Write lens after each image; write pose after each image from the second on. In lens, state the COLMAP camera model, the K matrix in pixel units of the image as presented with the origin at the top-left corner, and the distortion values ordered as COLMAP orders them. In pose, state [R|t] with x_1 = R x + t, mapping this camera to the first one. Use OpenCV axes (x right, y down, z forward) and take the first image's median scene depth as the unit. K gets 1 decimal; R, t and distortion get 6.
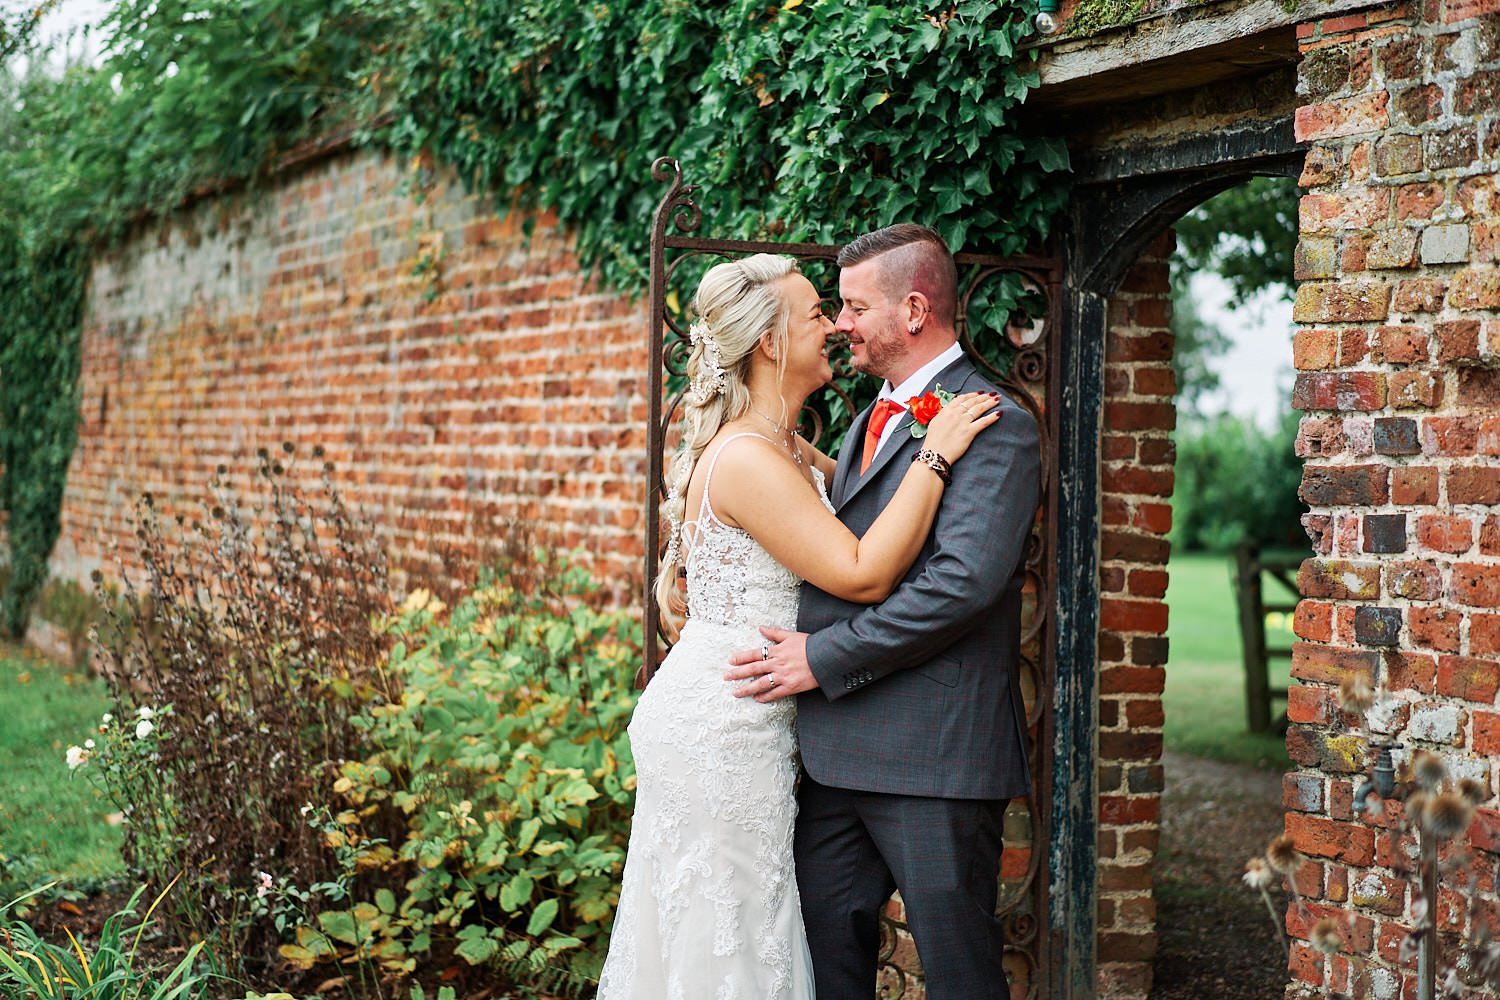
lens RADIAL K [[2371.1, 0, 736.2], [0, 2371.1, 488.9], [0, 0, 1]] dist [0.130234, -0.904424]
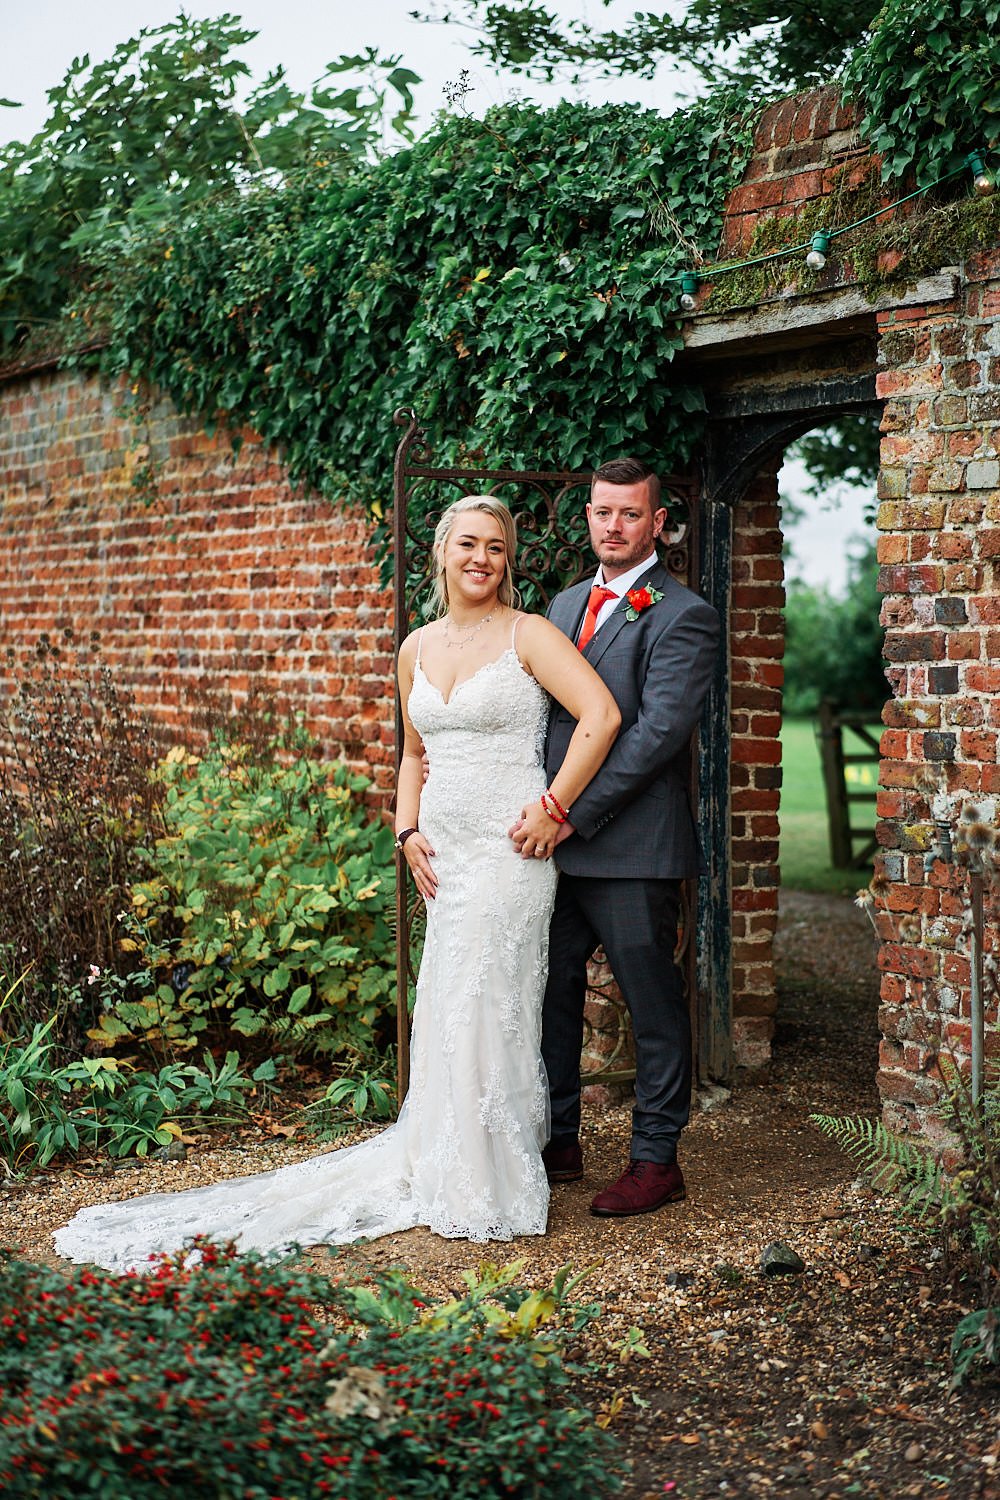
lens RADIAL K [[2371.1, 0, 500.0], [0, 2371.1, 750.0], [0, 0, 1]] dist [0.130234, -0.904424]
pose [[0.996706, -0.023009, 0.077773, -0.072889], [0.020169, 0.999108, 0.037102, 0.001884], [-0.078558, -0.035411, 0.996280, -0.280328]]
